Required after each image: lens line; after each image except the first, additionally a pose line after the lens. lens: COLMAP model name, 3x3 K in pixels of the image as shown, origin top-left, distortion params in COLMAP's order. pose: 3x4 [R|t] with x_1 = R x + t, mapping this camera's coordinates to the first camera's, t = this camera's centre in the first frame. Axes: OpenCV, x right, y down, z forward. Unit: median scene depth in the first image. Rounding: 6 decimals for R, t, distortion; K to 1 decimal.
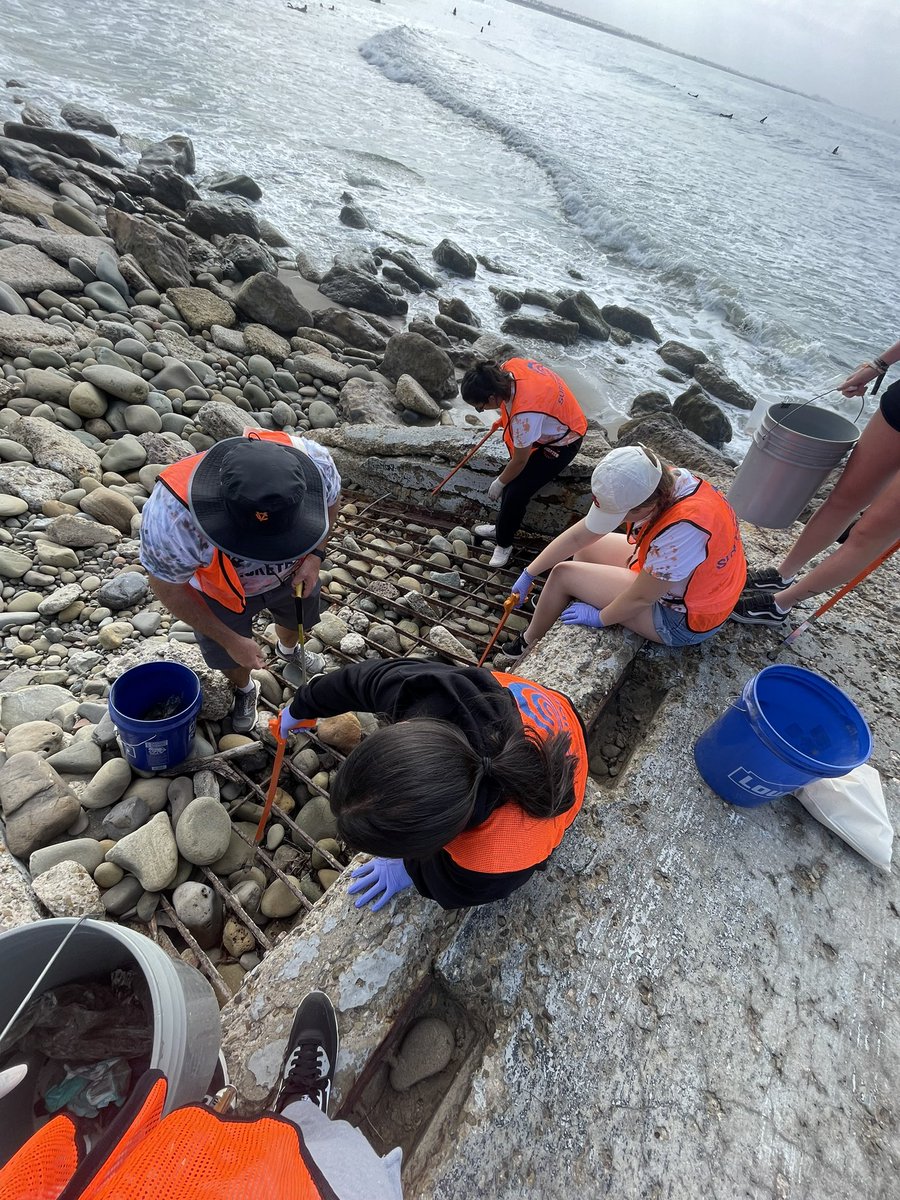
lens RADIAL K [[478.9, 0, 447.9], [0, 478.9, 594.9], [0, 0, 1]] dist [-0.003668, 0.000222]
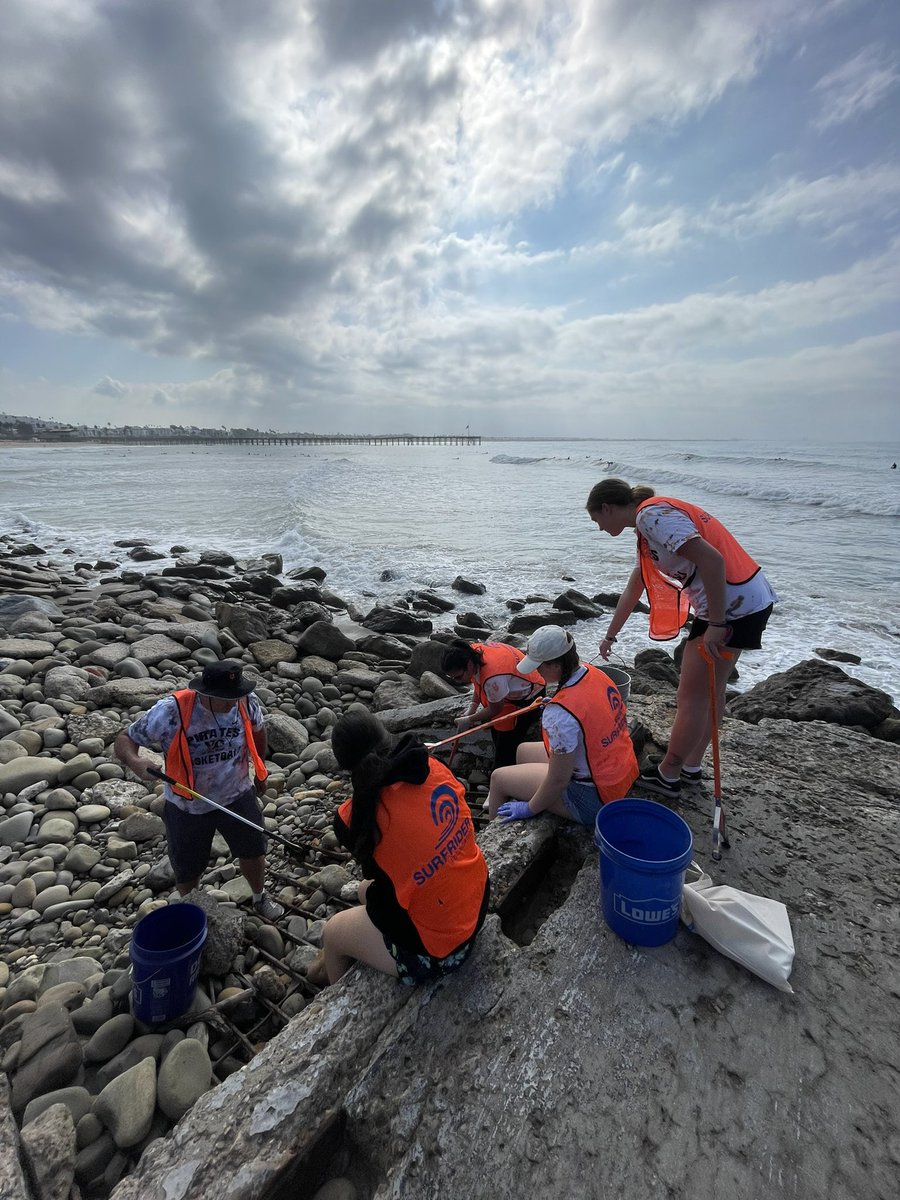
lens RADIAL K [[478.9, 0, 454.2], [0, 478.9, 602.1], [0, 0, 1]] dist [-0.003668, 0.000222]
pose [[0.980866, -0.182734, -0.067156, 0.304113], [0.115132, 0.822626, -0.556804, 0.265072], [0.156991, 0.538418, 0.827925, -0.306095]]
